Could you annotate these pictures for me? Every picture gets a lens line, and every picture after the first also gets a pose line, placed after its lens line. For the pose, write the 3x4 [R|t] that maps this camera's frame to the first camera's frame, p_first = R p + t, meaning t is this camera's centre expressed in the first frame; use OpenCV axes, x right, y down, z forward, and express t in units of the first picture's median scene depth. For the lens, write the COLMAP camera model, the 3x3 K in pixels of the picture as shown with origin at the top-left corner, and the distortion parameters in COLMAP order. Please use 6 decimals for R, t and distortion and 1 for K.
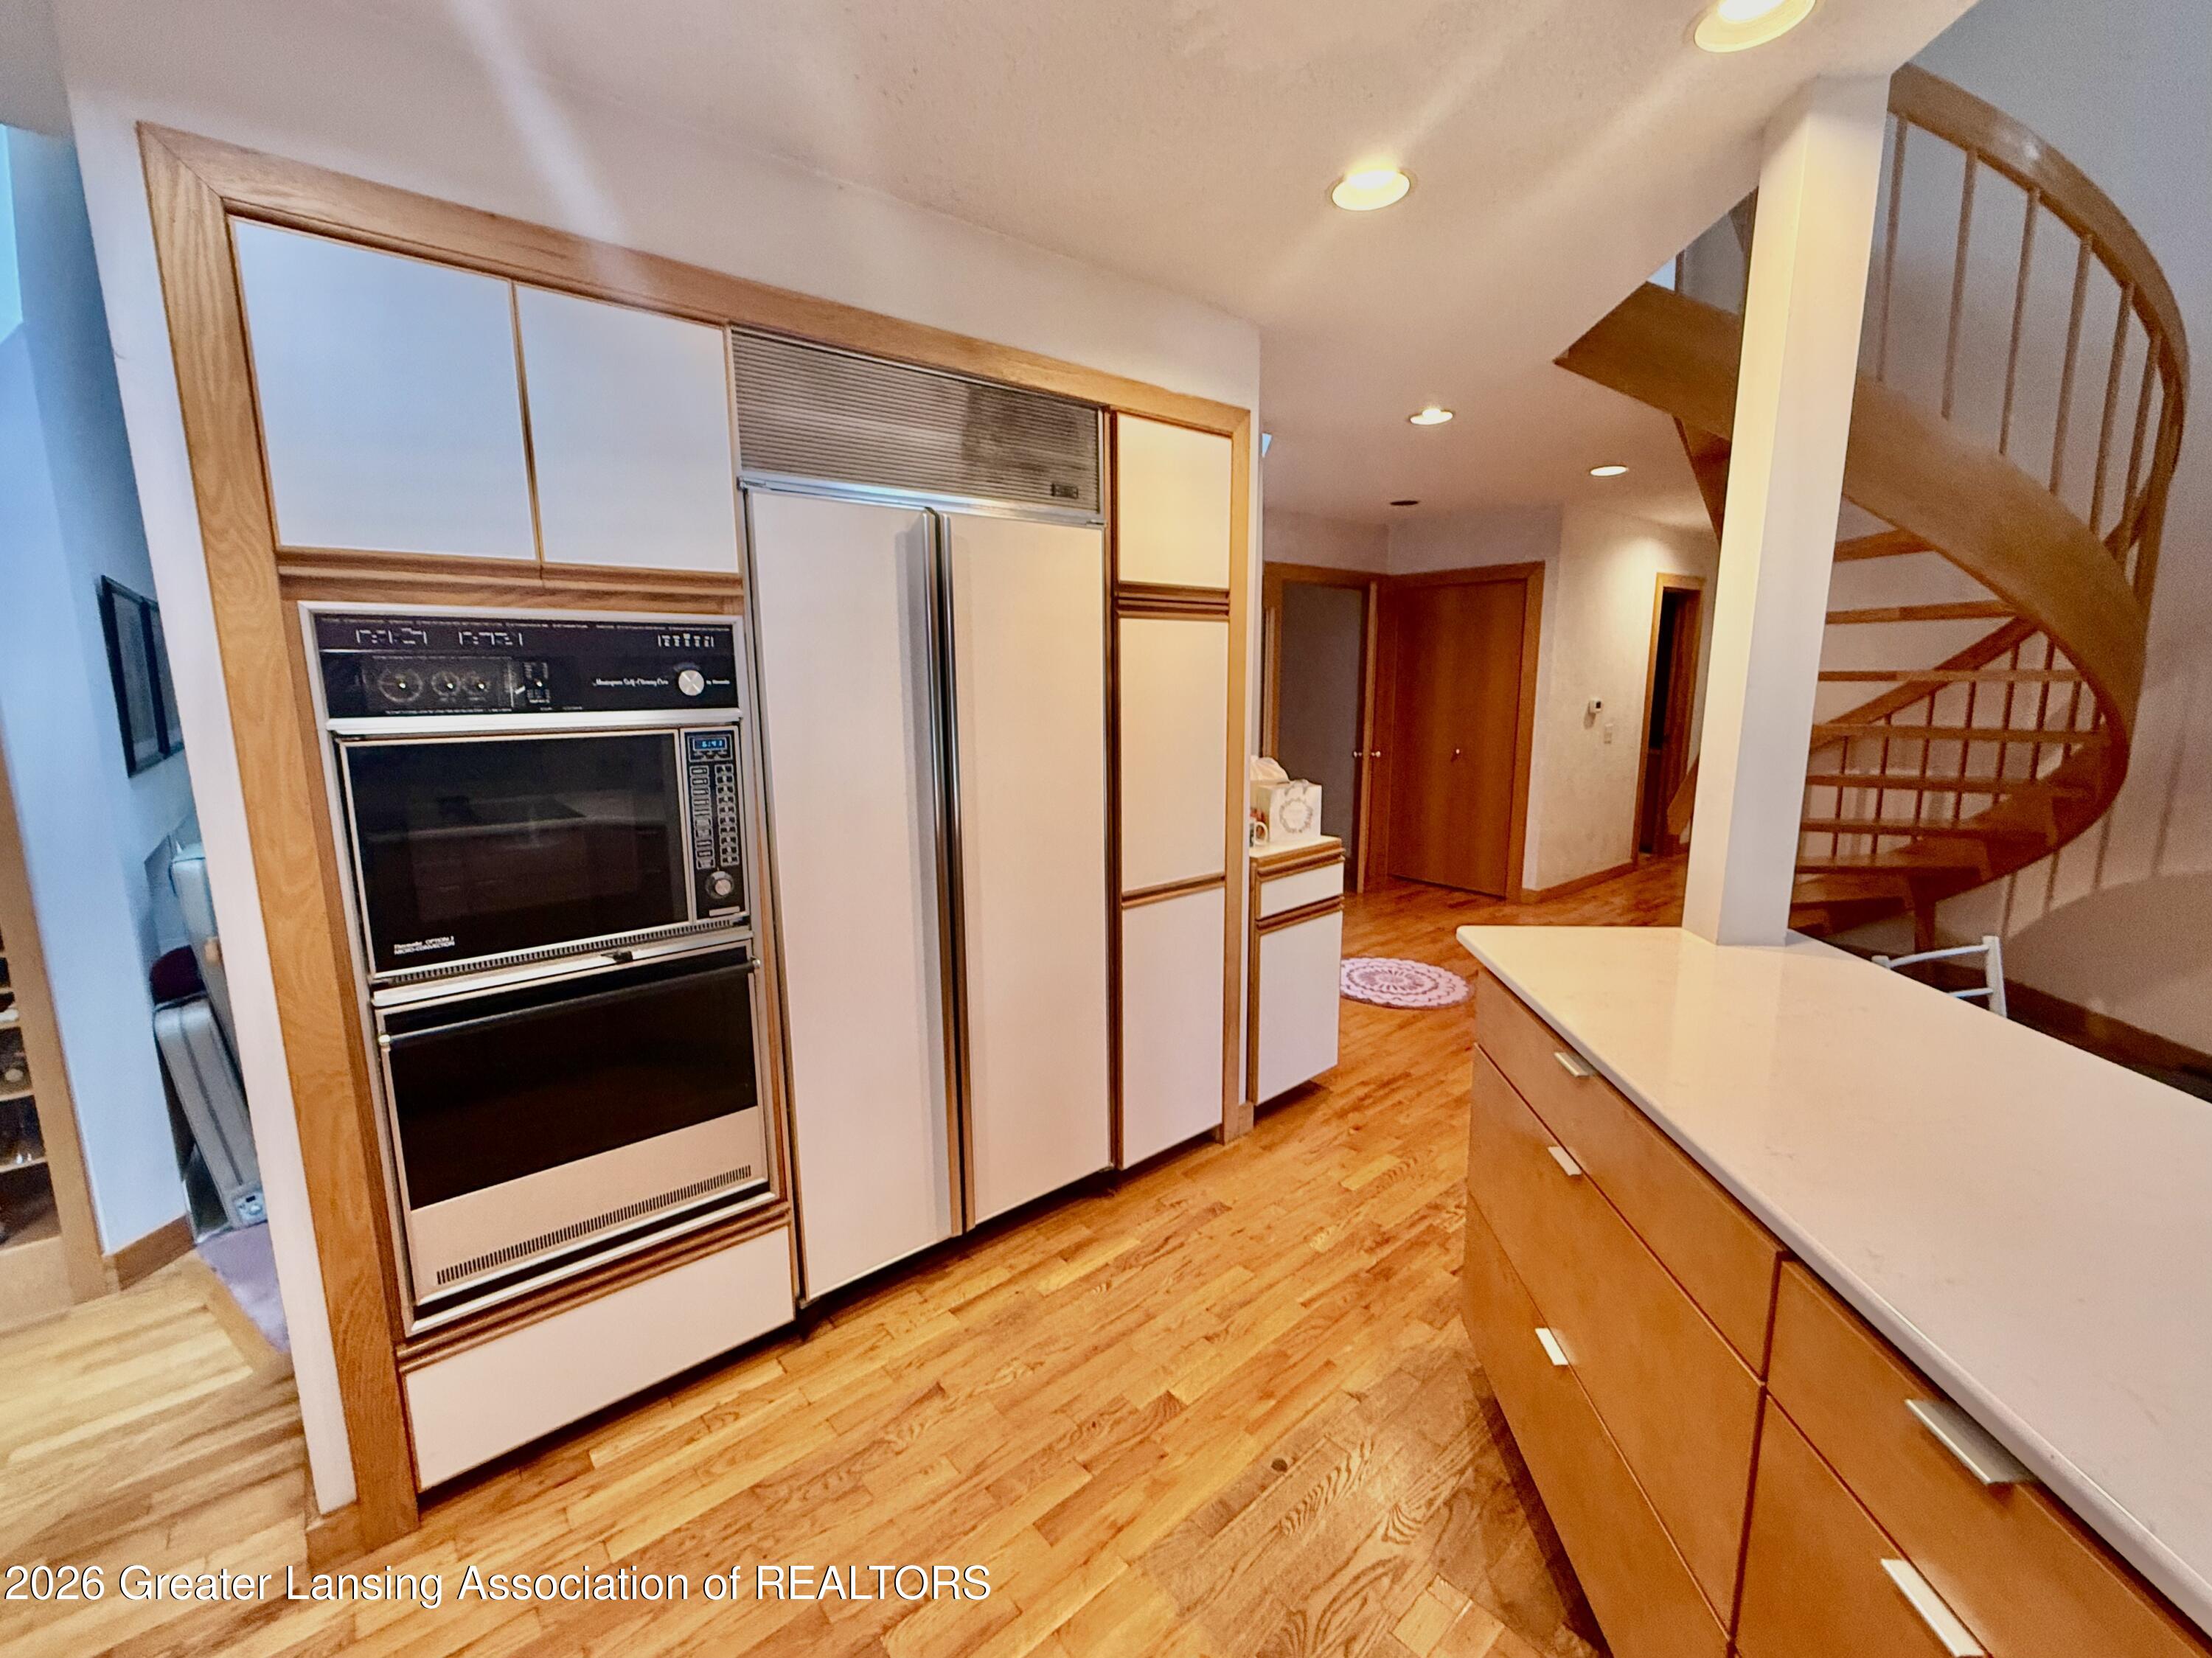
lens RADIAL K [[900.6, 0, 1105.1], [0, 900.6, 828.8], [0, 0, 1]] dist [-0.000386, -0.000477]
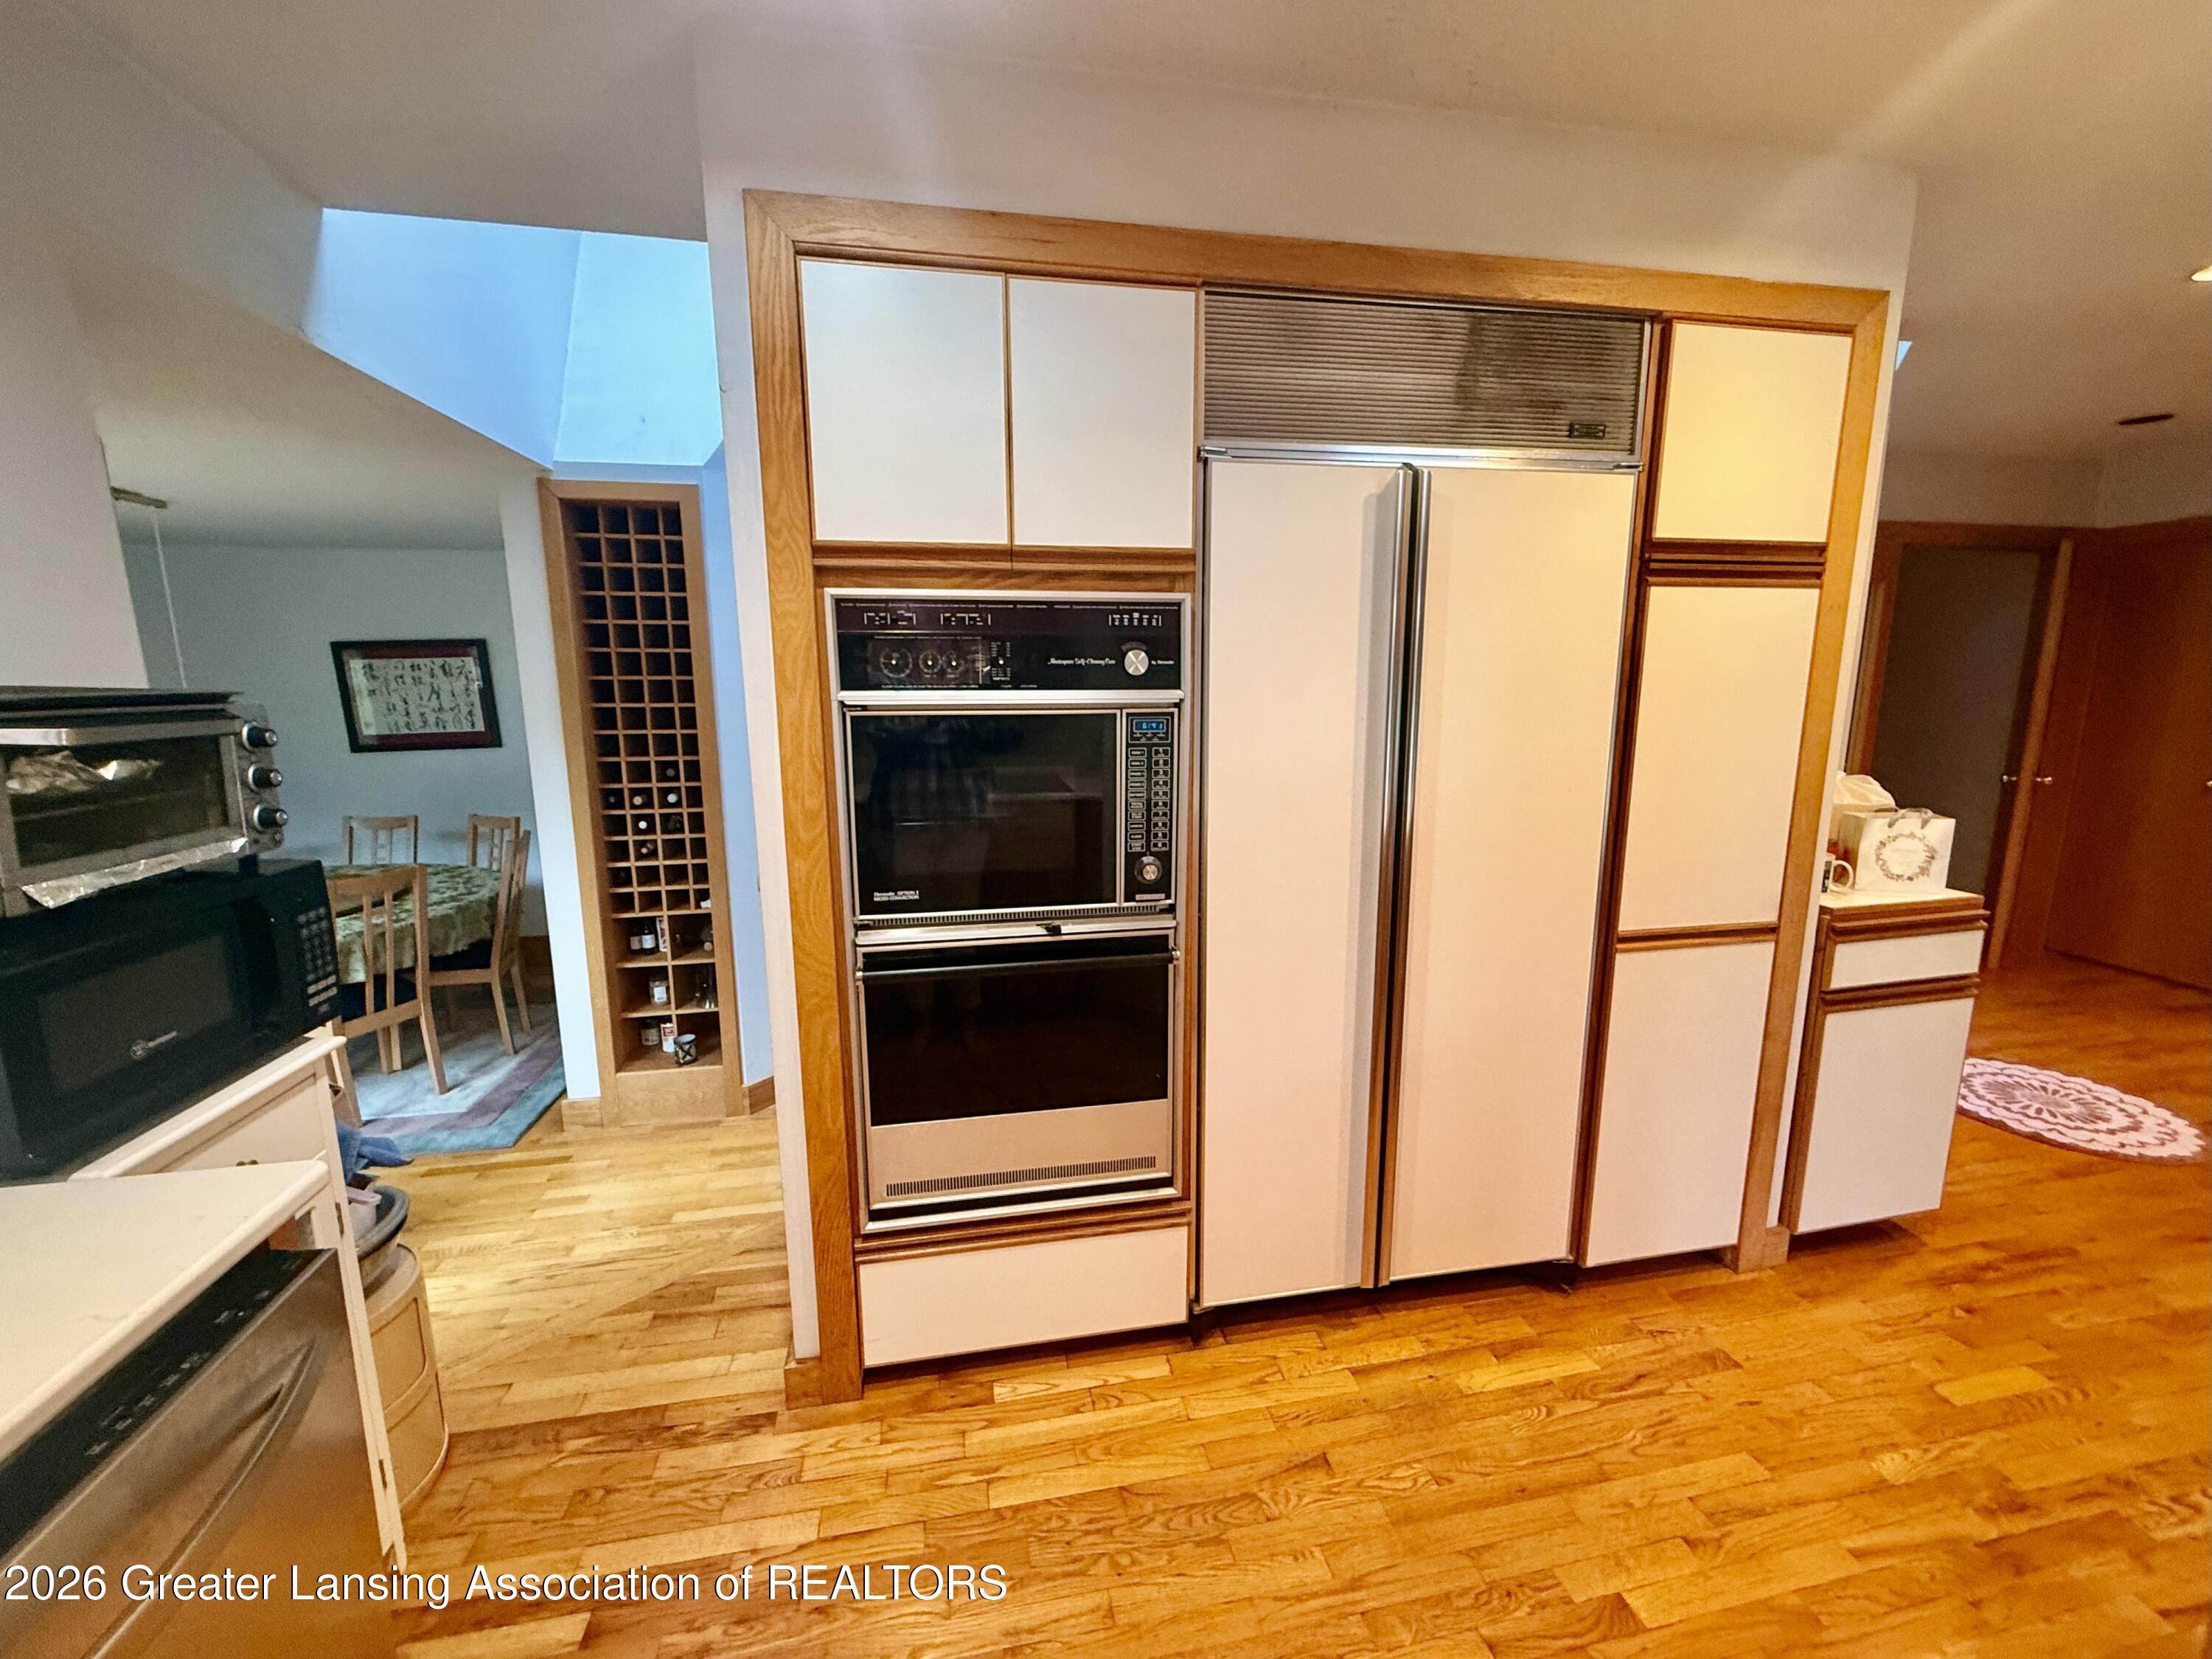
lens RADIAL K [[900.6, 0, 1105.1], [0, 900.6, 829.3], [0, 0, 1]] dist [-0.000386, -0.000477]
pose [[0.870085, 0.087886, -0.485002, 0.002972], [-0.084861, 0.995992, 0.028242, -0.004597], [0.485541, 0.016584, 0.874057, 0.104370]]
